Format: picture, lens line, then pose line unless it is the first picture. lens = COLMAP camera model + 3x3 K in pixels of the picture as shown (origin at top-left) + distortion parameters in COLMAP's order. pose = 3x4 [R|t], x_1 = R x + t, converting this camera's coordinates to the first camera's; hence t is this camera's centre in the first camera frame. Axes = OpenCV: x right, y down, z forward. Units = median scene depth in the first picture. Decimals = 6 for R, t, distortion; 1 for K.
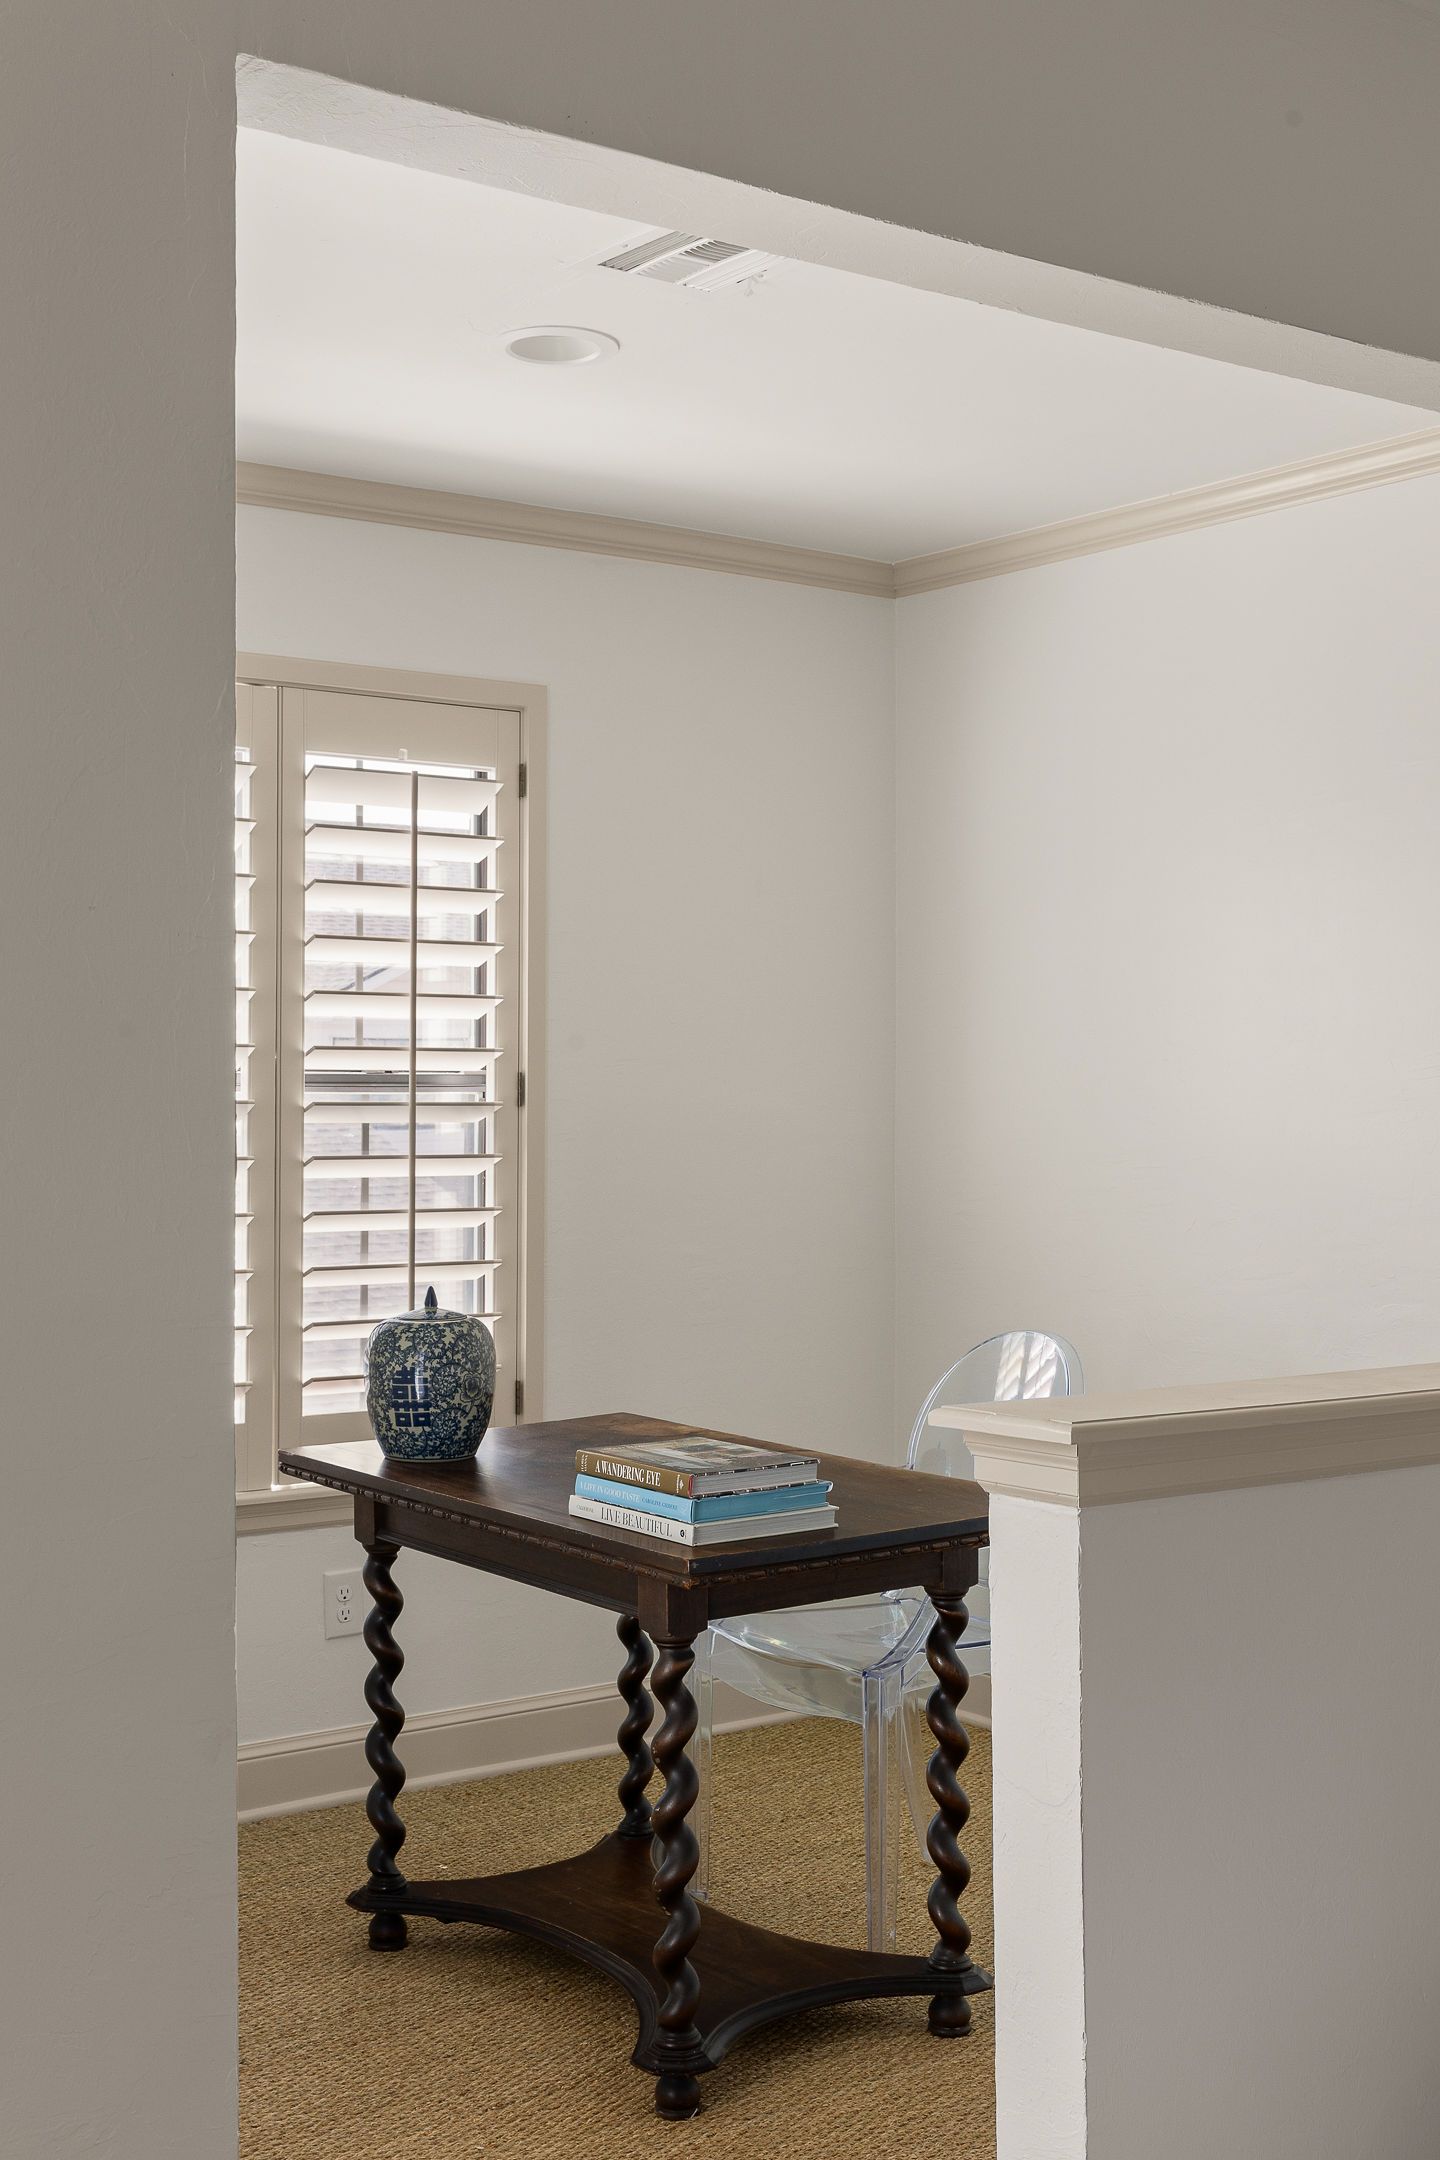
lens RADIAL K [[2599.9, 0, 720.0], [0, 2599.9, 1080.0], [0, 0, 1]] dist [0.025087, 0.030376]
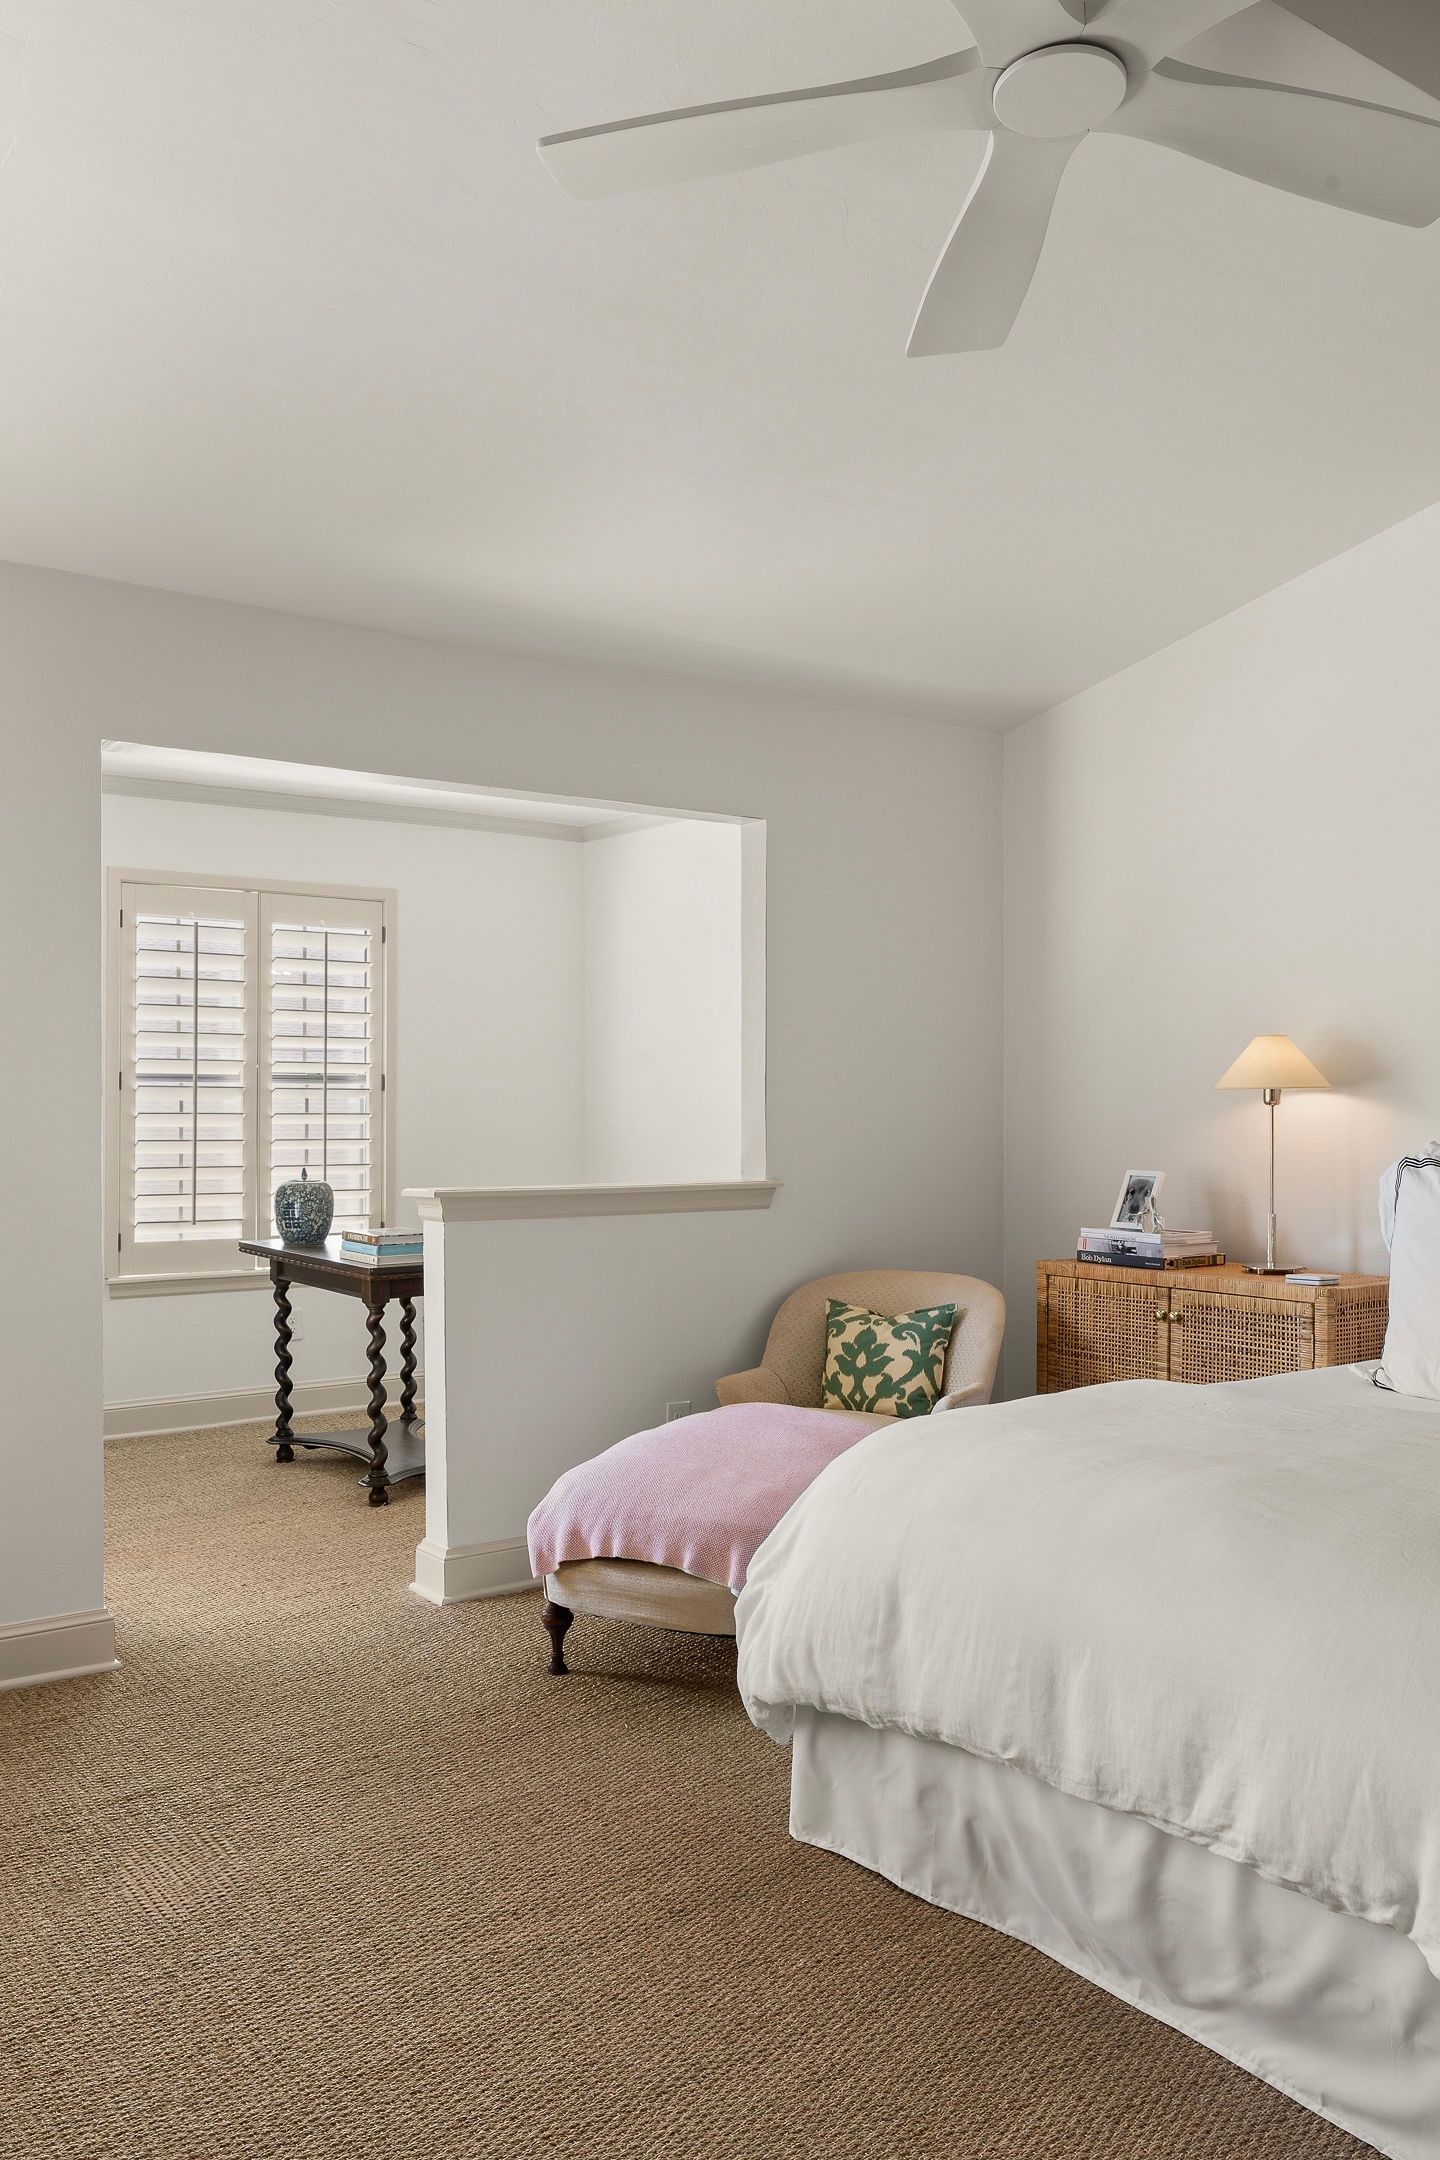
lens RADIAL K [[1624.4, 0, 720.0], [0, 1624.4, 1080.0], [0, 0, 1]] dist [-0.001519, 0.000108]
pose [[0.999728, 0.000298, 0.023329, 0.211987], [-0.000160, 0.999982, -0.005937, 0.012290], [-0.023331, 0.005932, 0.999710, -0.403879]]
